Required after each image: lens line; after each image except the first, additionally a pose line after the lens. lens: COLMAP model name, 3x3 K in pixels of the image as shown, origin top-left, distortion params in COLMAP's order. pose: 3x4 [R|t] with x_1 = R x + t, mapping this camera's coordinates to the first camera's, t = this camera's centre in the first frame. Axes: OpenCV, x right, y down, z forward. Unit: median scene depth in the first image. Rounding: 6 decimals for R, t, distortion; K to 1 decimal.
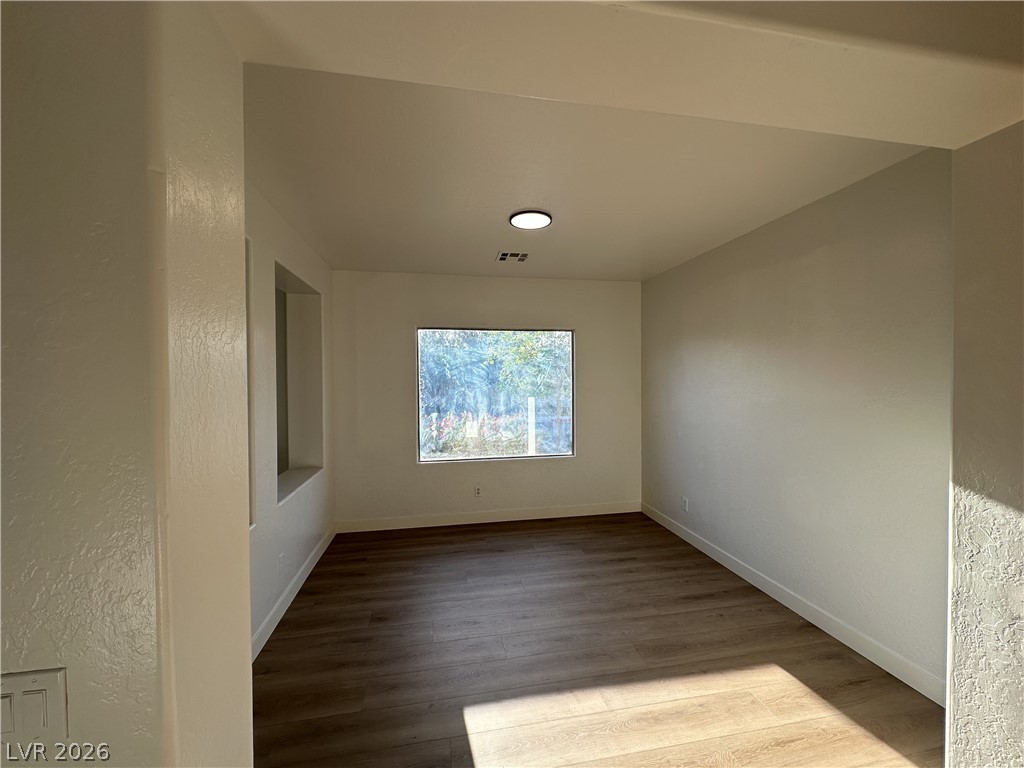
lens RADIAL K [[410.9, 0, 512.7], [0, 410.9, 382.8], [0, 0, 1]] dist [-0.003711, 0.001480]
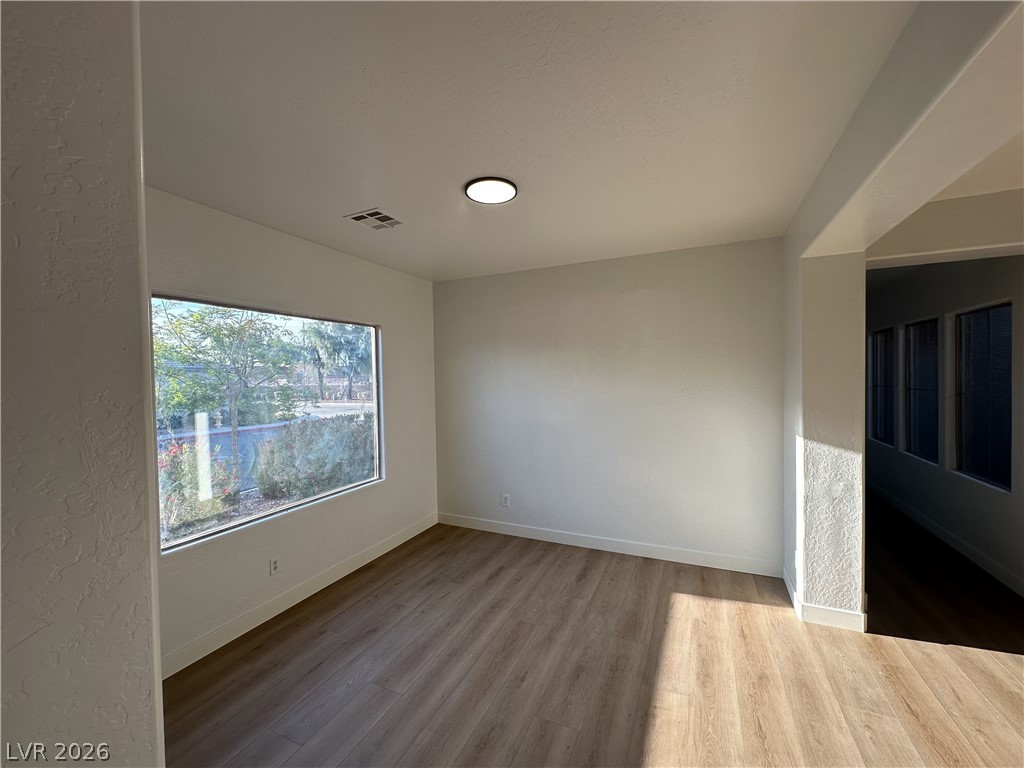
lens RADIAL K [[410.9, 0, 513.3], [0, 410.9, 383.1], [0, 0, 1]] dist [-0.003711, 0.001480]
pose [[0.574179, -0.018422, 0.818522, -0.461385], [0.022854, 0.999718, 0.006468, -0.017133], [-0.818411, 0.014993, 0.574438, 0.389295]]
